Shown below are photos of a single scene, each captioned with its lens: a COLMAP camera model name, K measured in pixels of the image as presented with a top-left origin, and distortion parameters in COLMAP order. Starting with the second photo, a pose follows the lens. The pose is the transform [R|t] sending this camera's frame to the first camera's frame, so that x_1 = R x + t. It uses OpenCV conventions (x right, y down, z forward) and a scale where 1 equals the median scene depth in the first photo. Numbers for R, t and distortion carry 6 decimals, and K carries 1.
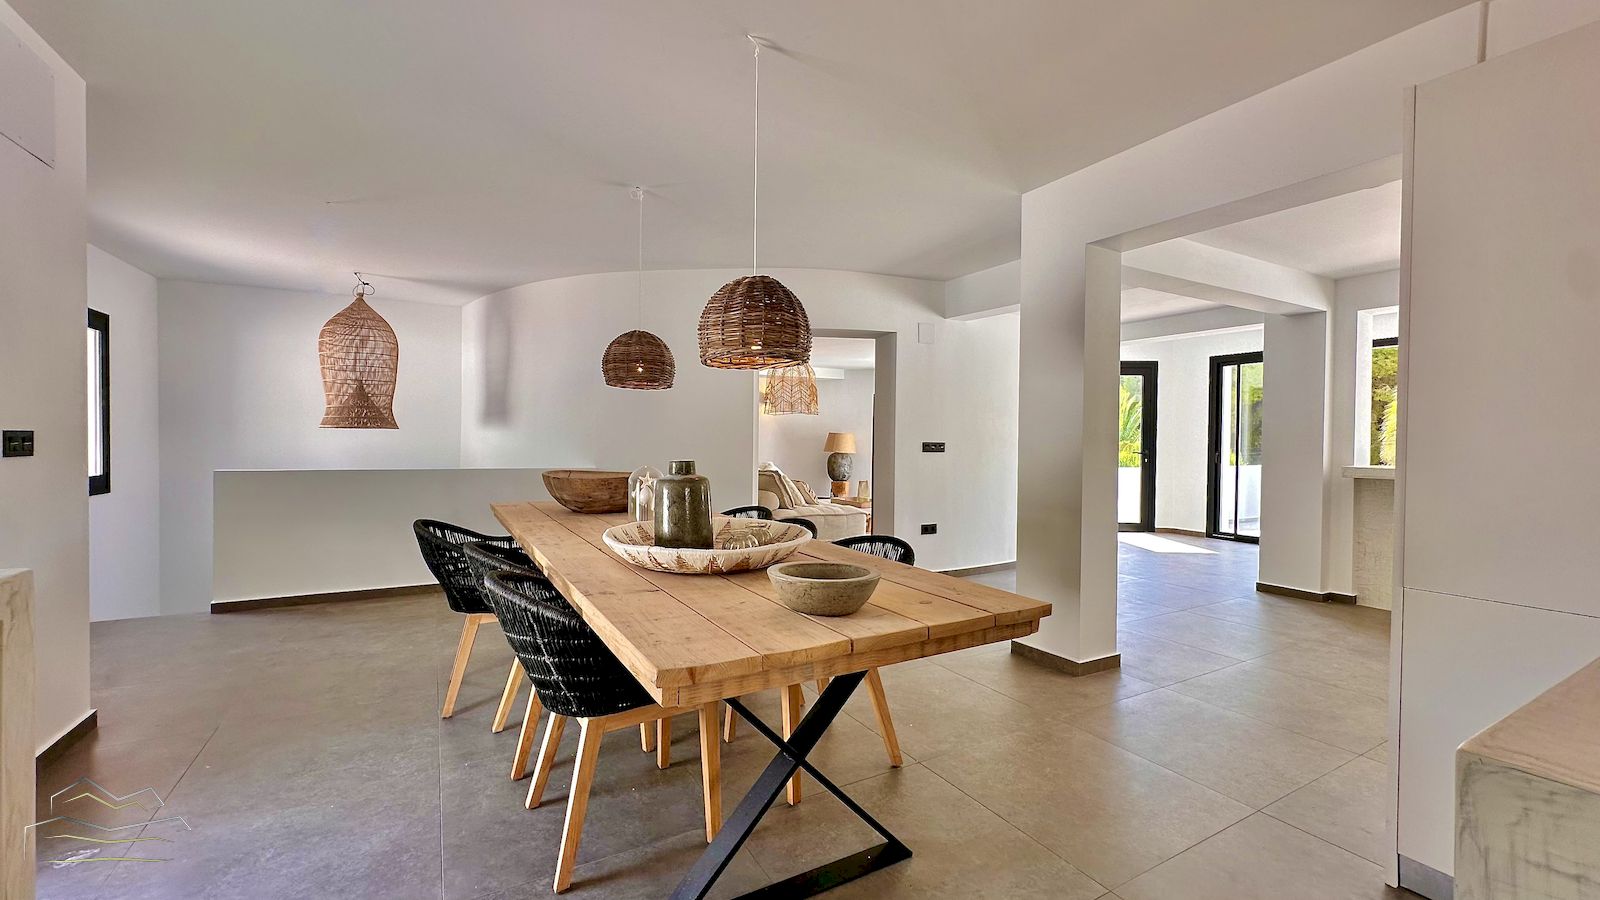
lens RADIAL K [[637.5, 0, 800.0], [0, 637.5, 450.0], [0, 0, 1]] dist [-0.002352, 0.000299]
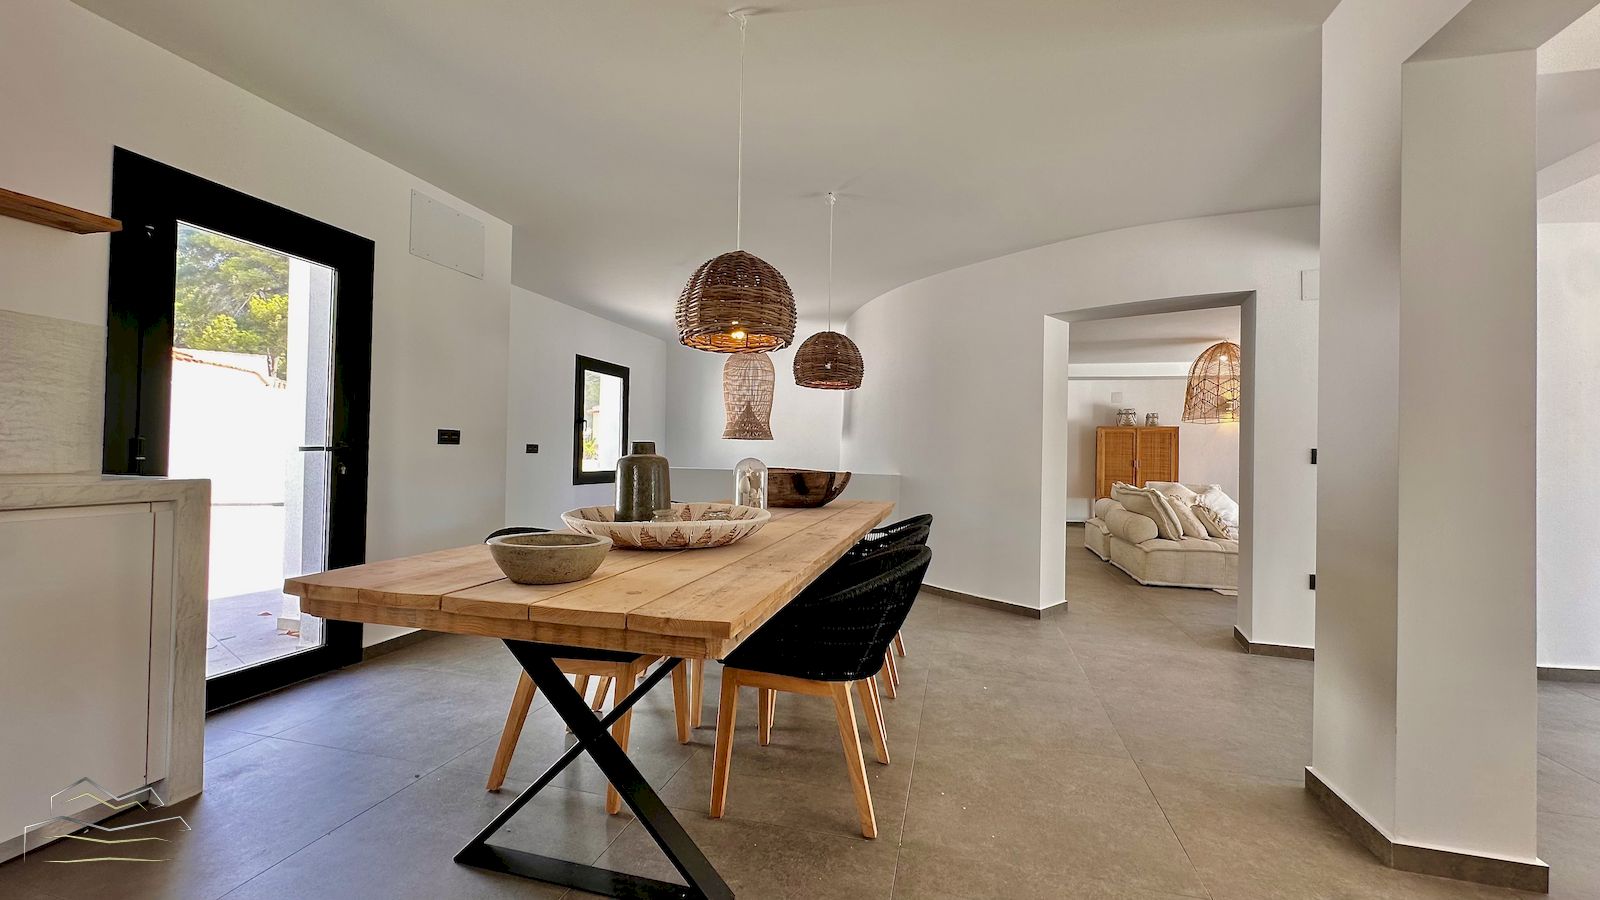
lens RADIAL K [[637.5, 0, 800.0], [0, 637.5, 450.0], [0, 0, 1]] dist [-0.002352, 0.000299]
pose [[0.719185, -0.001626, -0.694816, 0.263878], [-0.024245, 0.999330, -0.027434, 0.019101], [0.694395, 0.036576, 0.718664, 0.151455]]
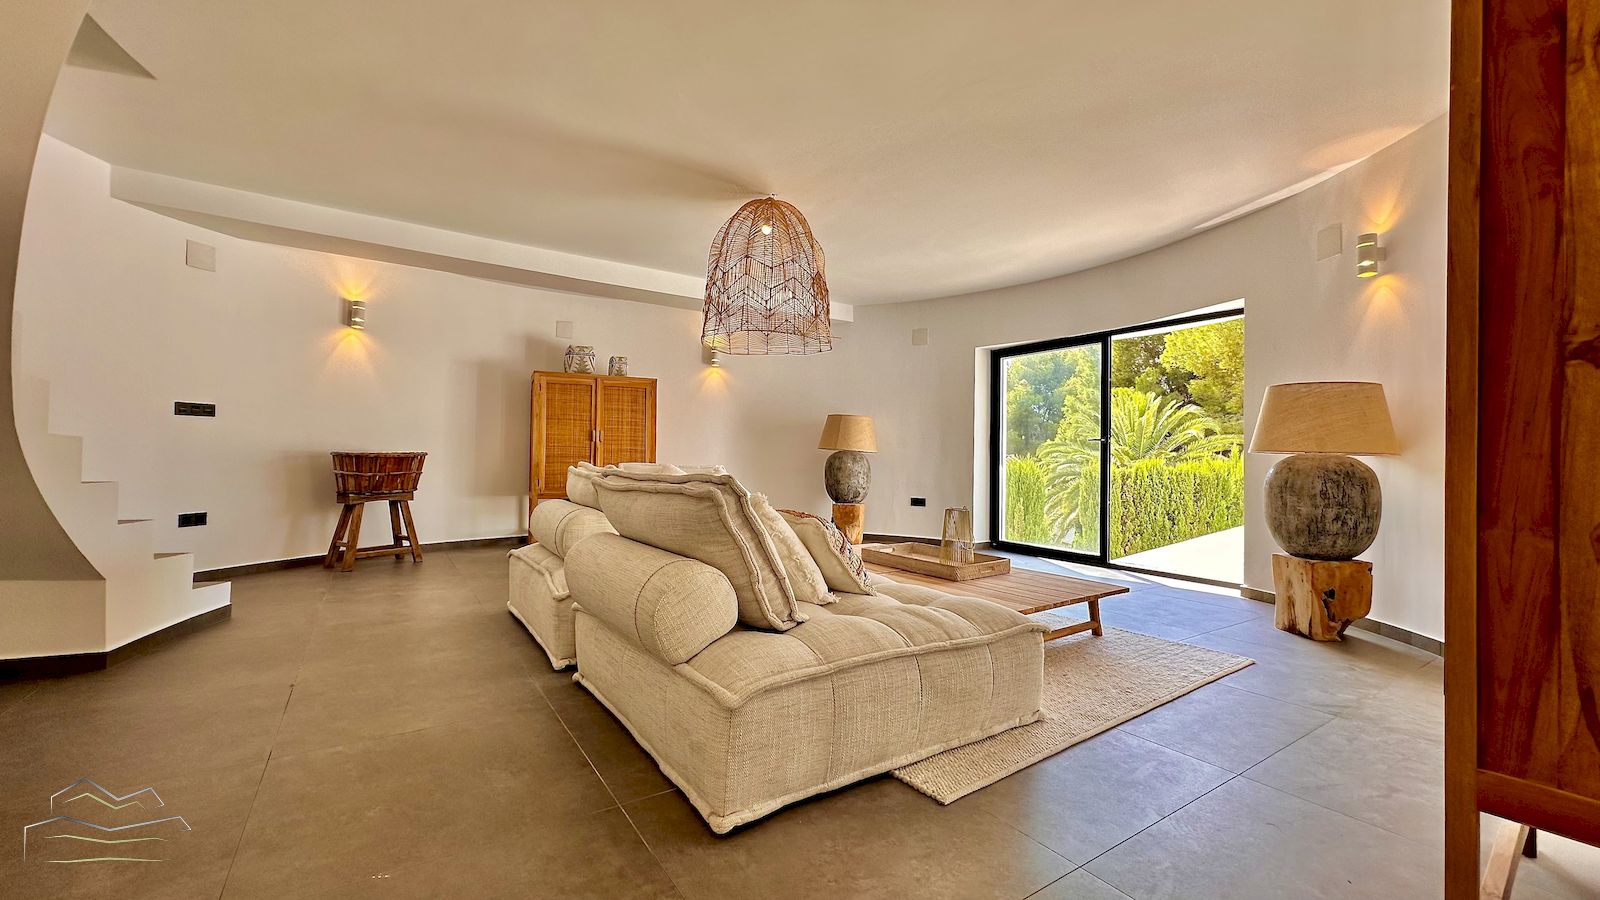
lens RADIAL K [[659.6, 0, 800.0], [0, 659.6, 450.0], [0, 0, 1]] dist [0.000636, 0.000013]
pose [[0.998253, 0.003670, 0.058964, -0.031310], [-0.002347, 0.999744, -0.022491, 0.036594], [-0.059032, 0.022313, 0.998007, 0.982991]]
